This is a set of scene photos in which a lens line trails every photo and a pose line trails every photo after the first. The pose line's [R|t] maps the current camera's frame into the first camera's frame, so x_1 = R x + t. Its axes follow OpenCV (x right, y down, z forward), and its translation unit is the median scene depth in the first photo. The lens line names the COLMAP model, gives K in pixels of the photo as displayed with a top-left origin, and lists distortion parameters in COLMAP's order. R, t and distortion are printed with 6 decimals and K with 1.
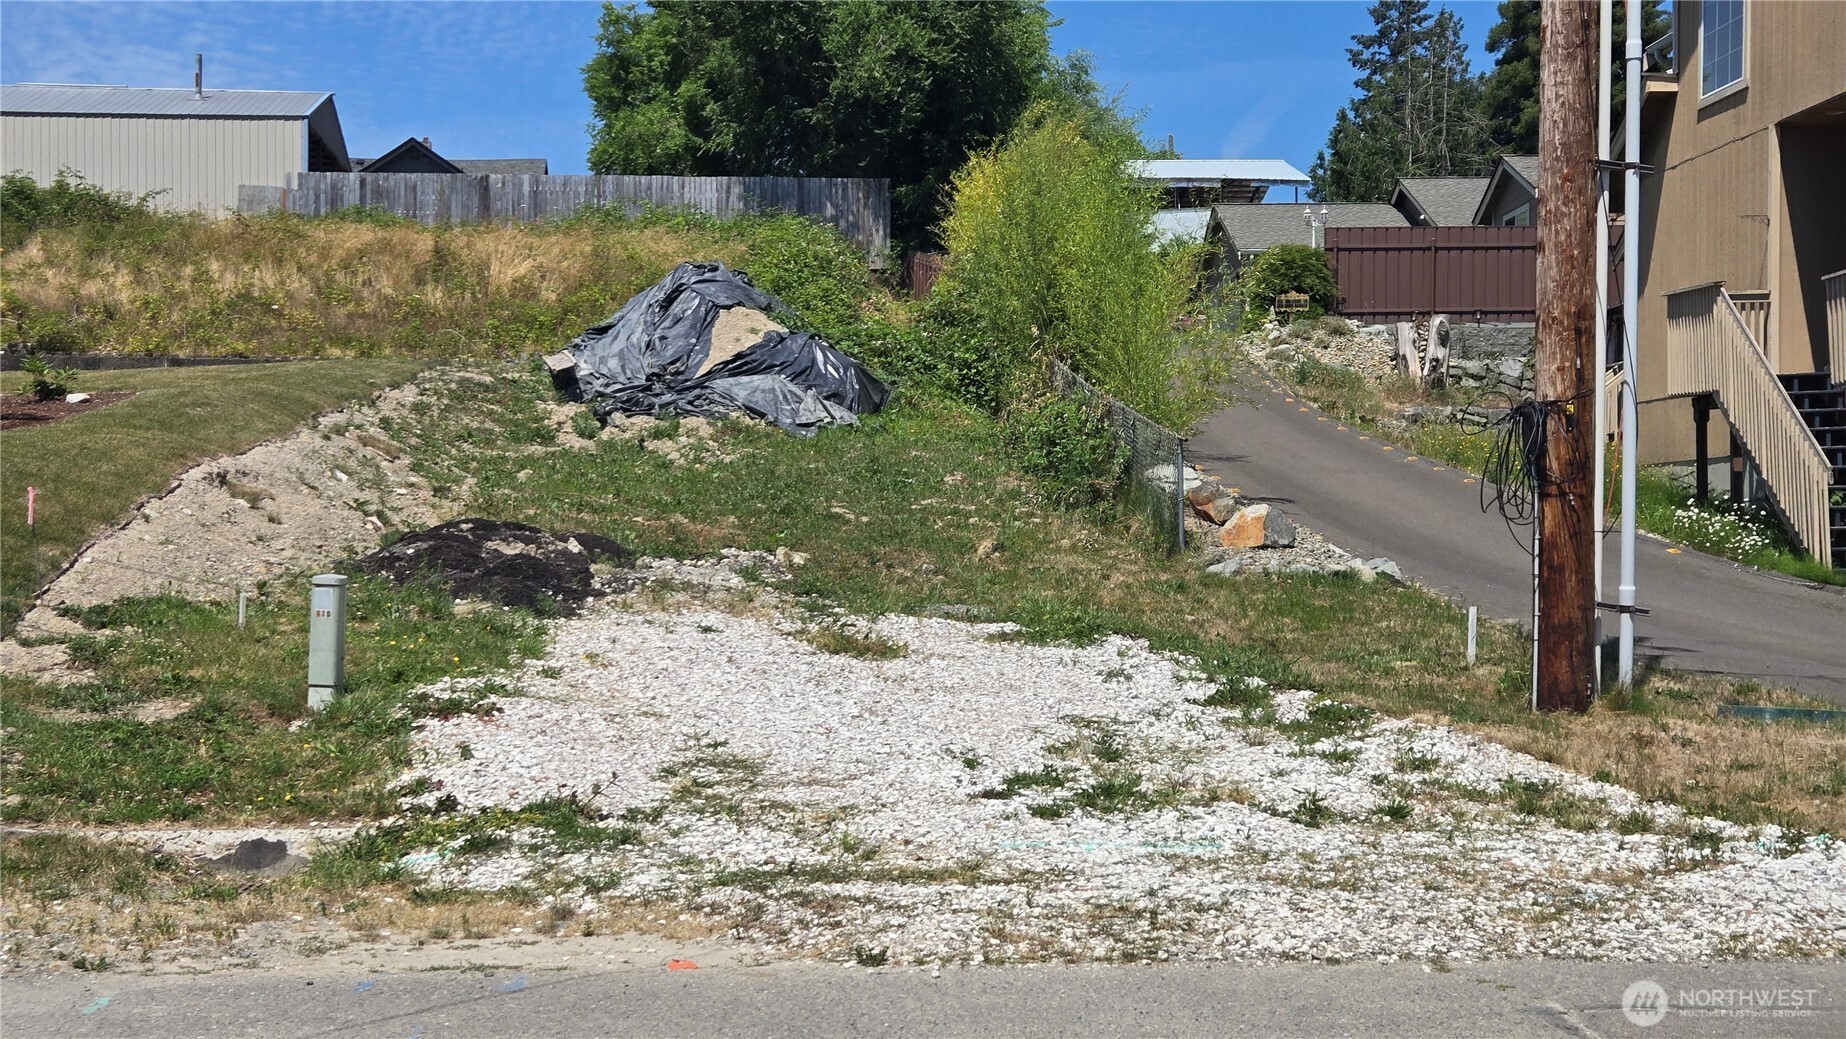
lens RADIAL K [[2469.4, 0, 903.2], [0, 2469.4, 552.4], [0, 0, 1]] dist [0.097441, -0.074760]
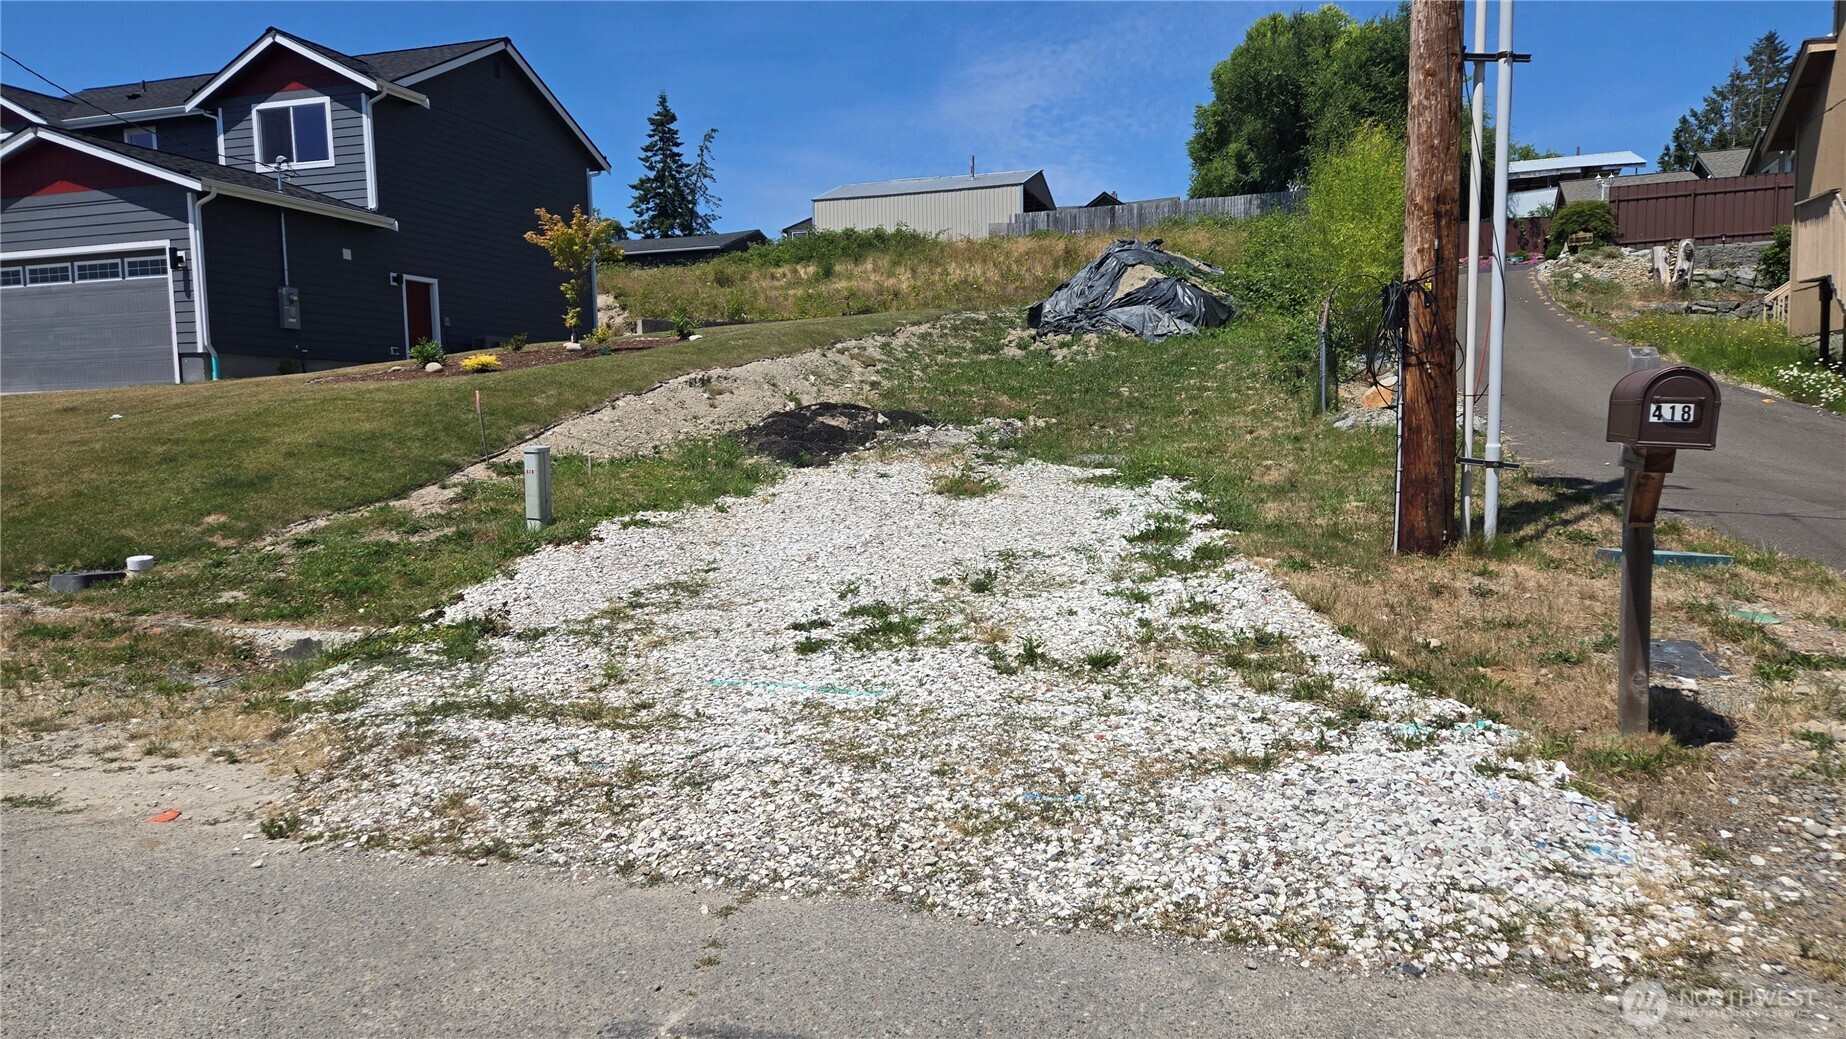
lens RADIAL K [[1246.2, 0, 923.0], [0, 1246.2, 519.5], [0, 0, 1]] dist [0.086270, -0.067531]
pose [[0.925356, 0.013085, -0.378874, 0.127388], [0.019515, 0.996435, 0.082076, -0.001919], [0.378597, -0.083343, 0.921801, 0.177002]]
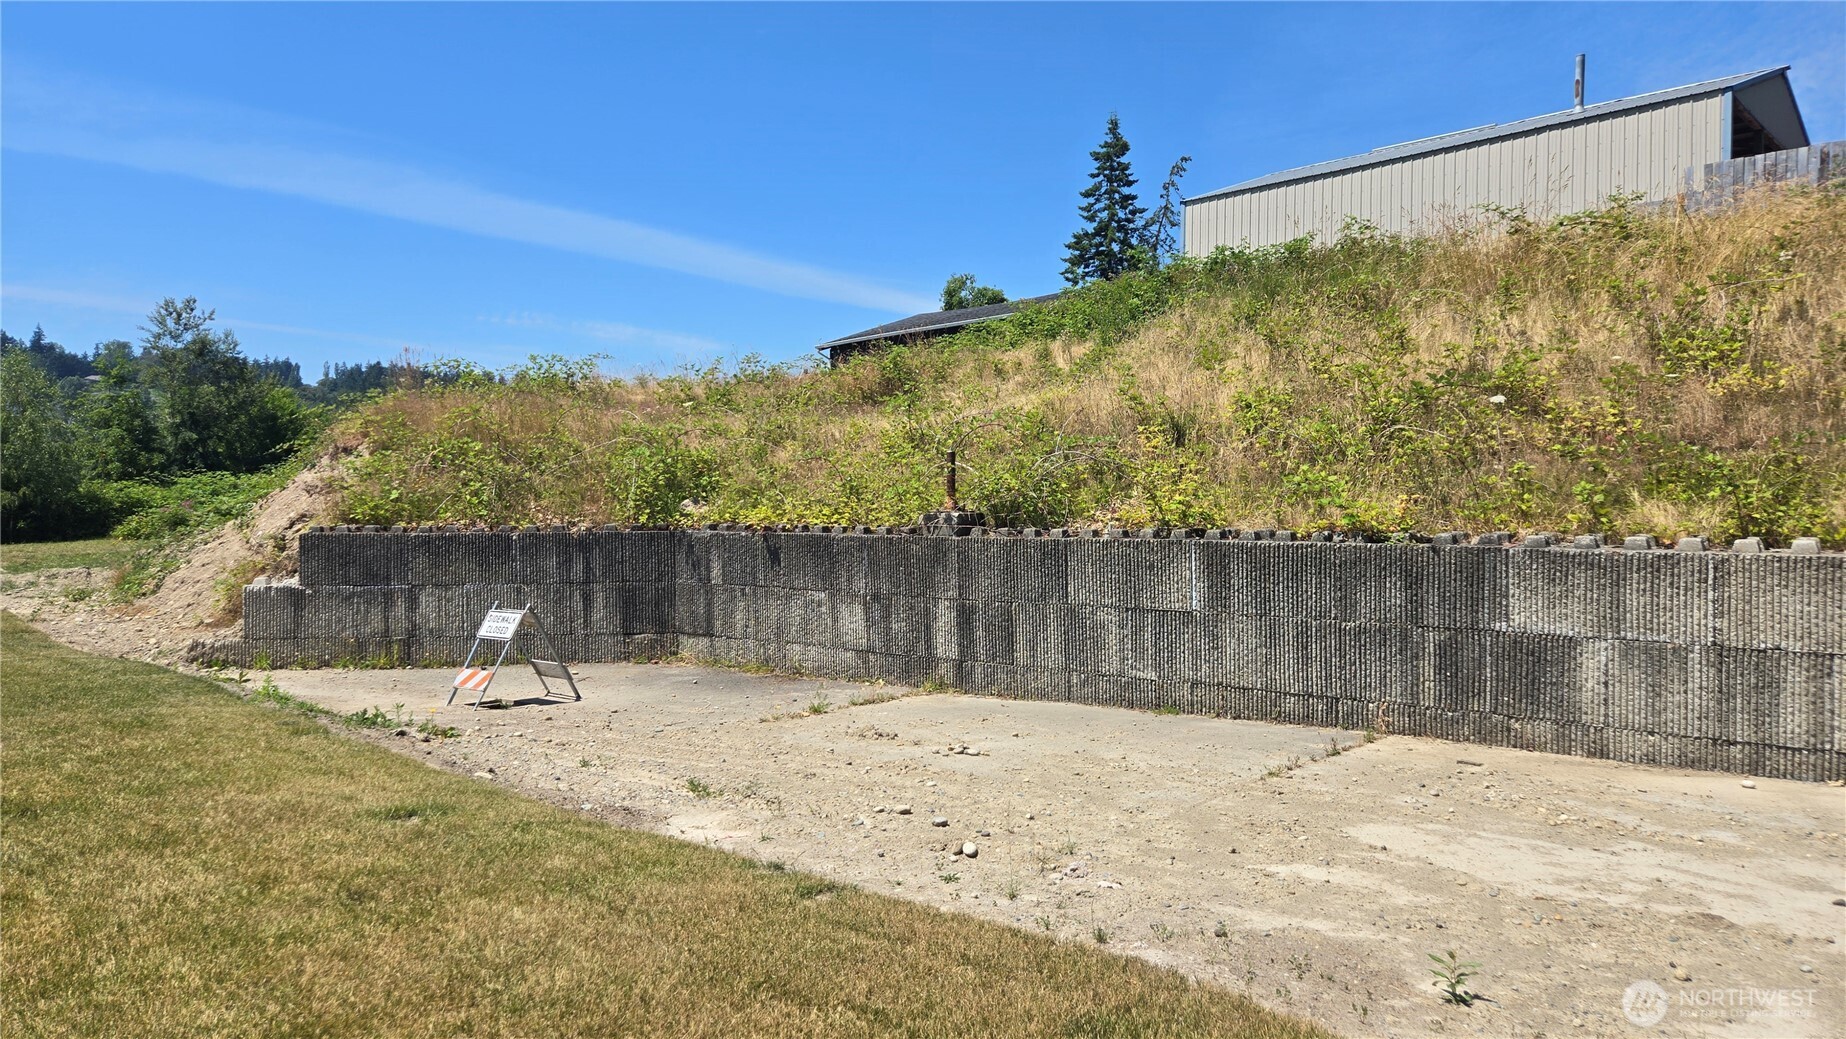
lens RADIAL K [[1256.2, 0, 887.2], [0, 1256.2, 521.6], [0, 0, 1]] dist [0.080634, -0.068450]
pose [[0.647149, 0.008451, -0.762316, -0.284088], [0.001910, 0.999917, 0.012707, -0.145351], [0.762361, -0.009679, 0.647080, 1.411126]]
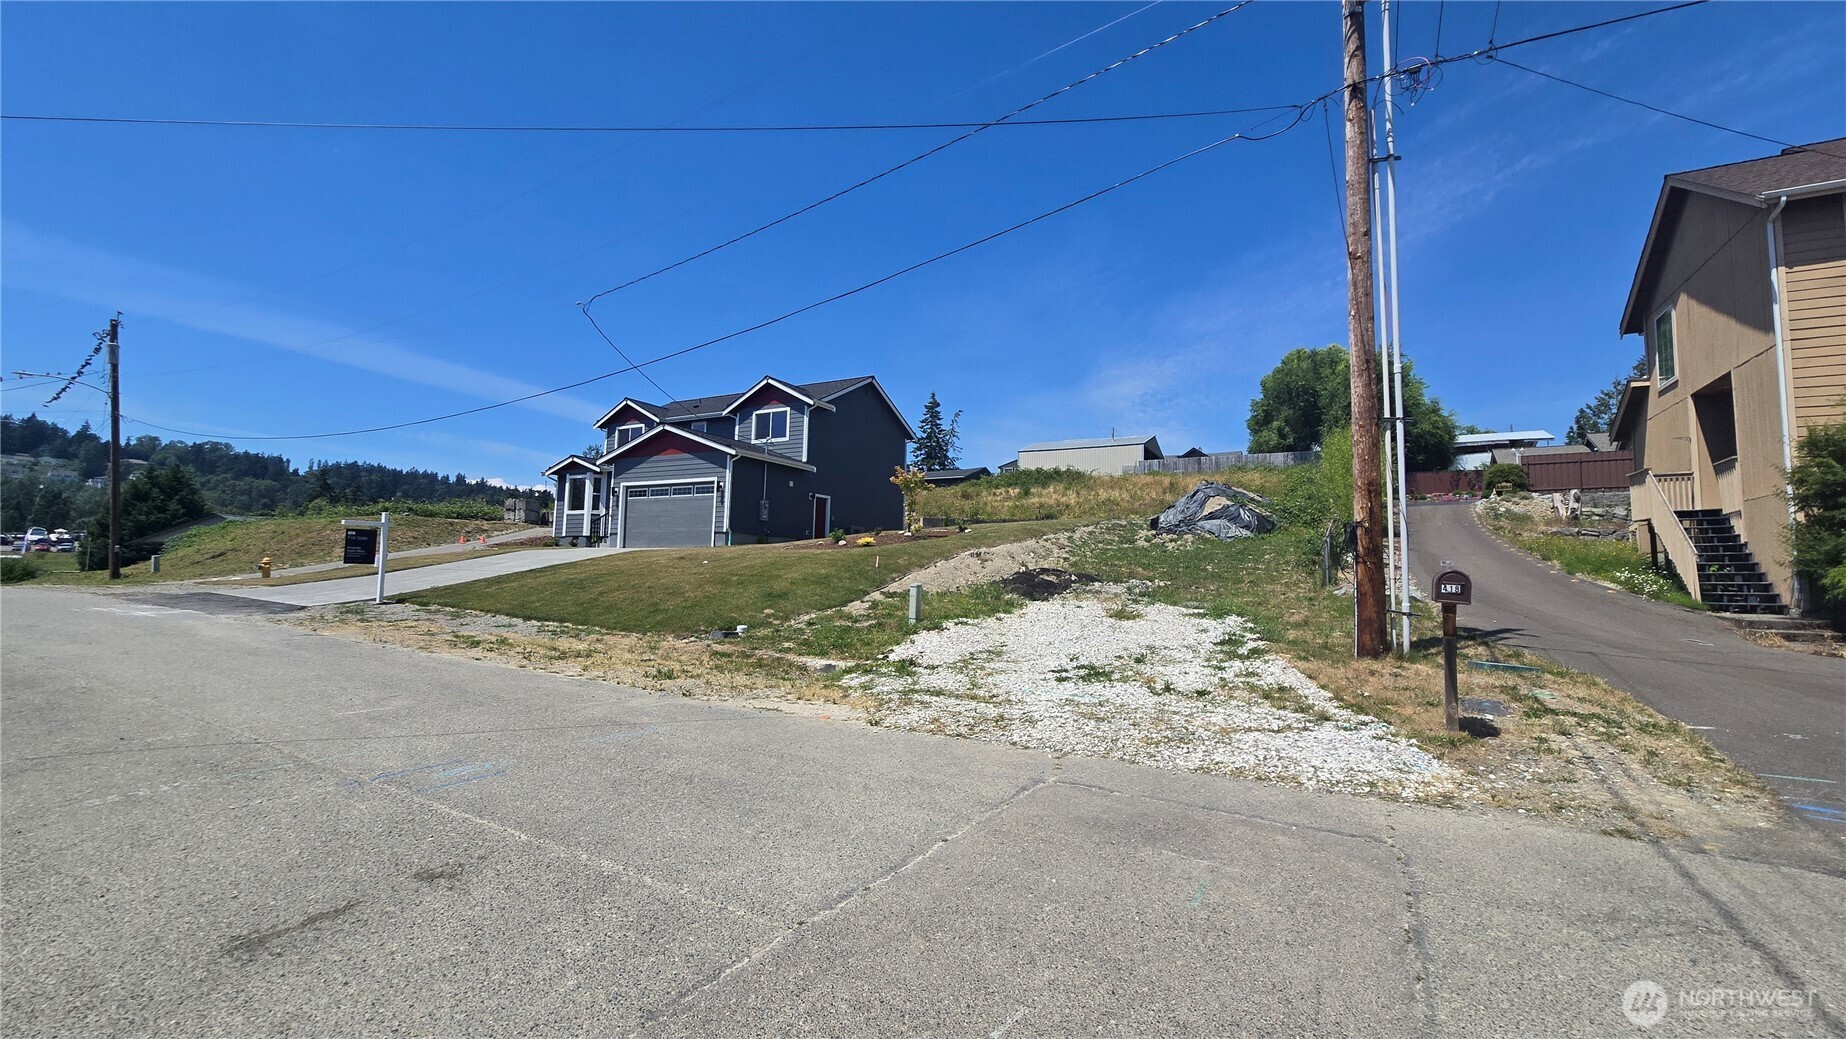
lens RADIAL K [[763.6, 0, 919.4], [0, 763.6, 507.3], [0, 0, 1]] dist [-0.000958, -0.000086]
pose [[0.831940, -0.029567, -0.554077, 0.146542], [-0.023325, 0.995833, -0.088162, -0.000814], [0.554375, 0.086269, 0.827784, 0.085859]]
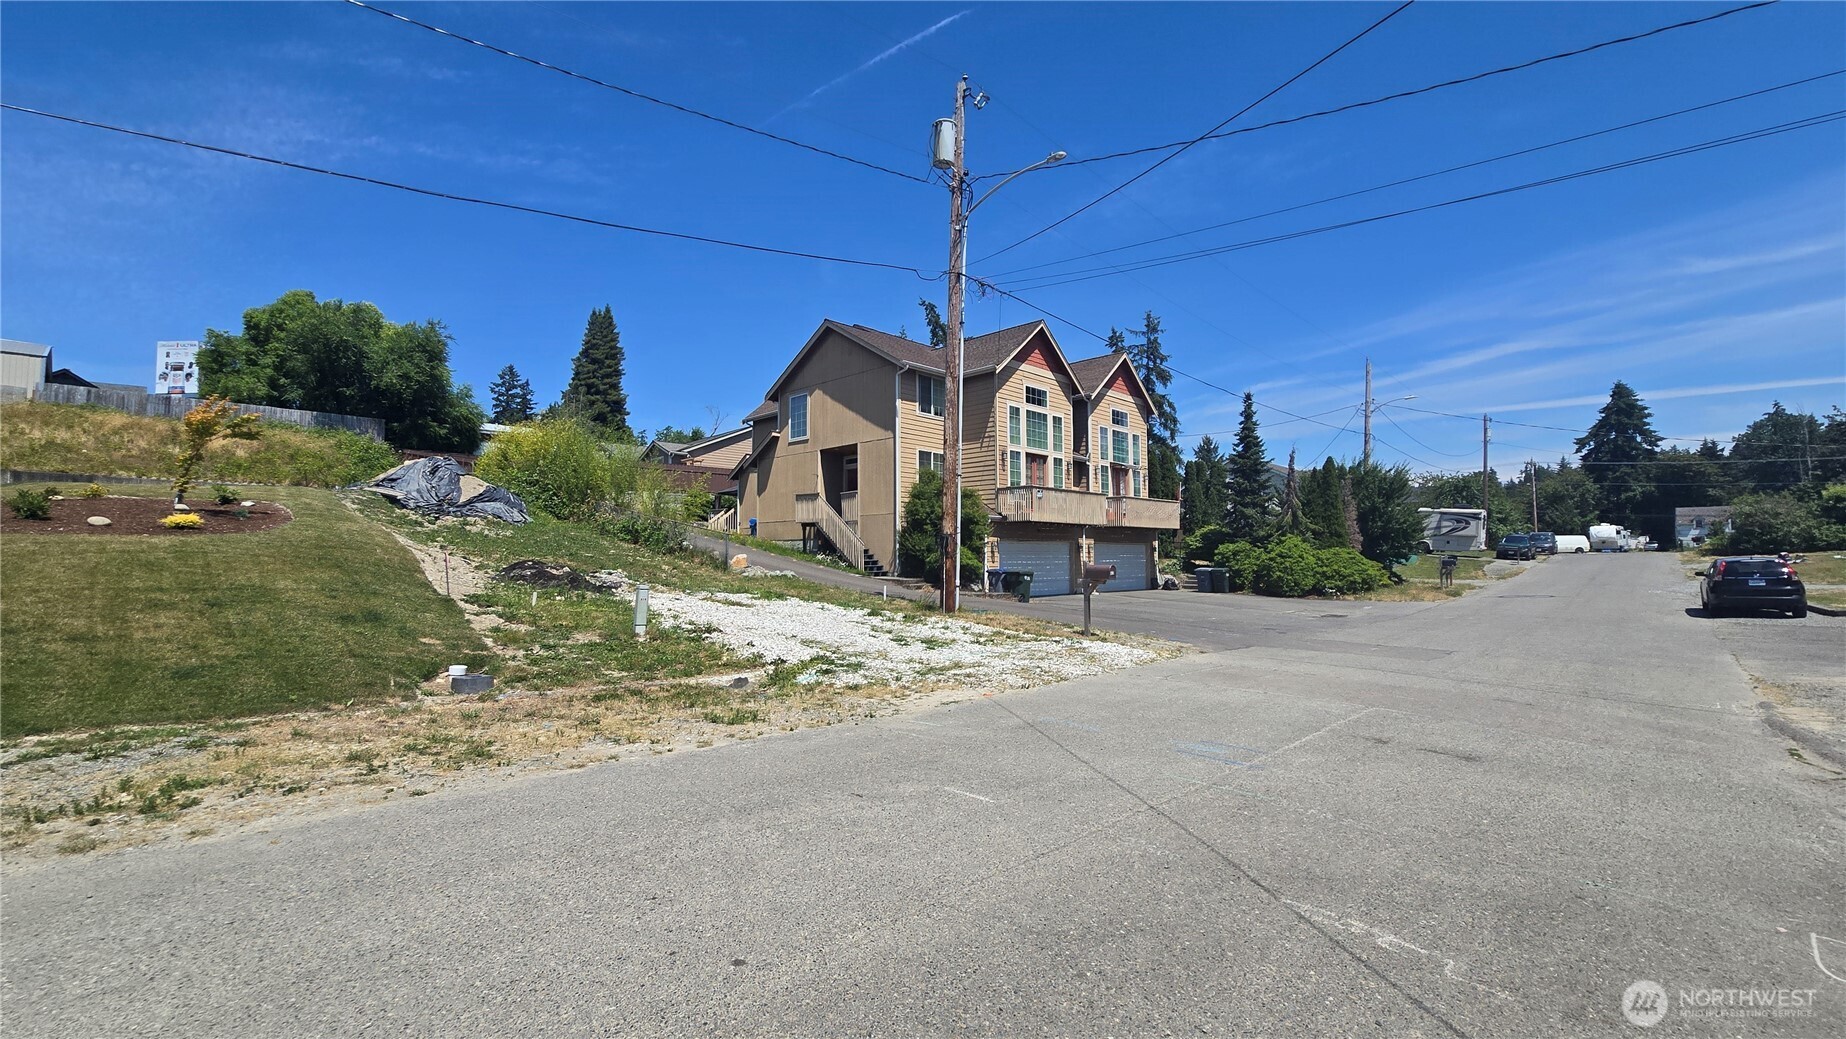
lens RADIAL K [[753.4, 0, 930.8], [0, 753.4, 524.2], [0, 0, 1]] dist [-0.001329, -0.000121]
pose [[0.737831, 0.031226, 0.674263, -0.264152], [-0.000309, 0.998945, -0.045925, -0.010002], [-0.674985, 0.033676, 0.737062, 0.065259]]
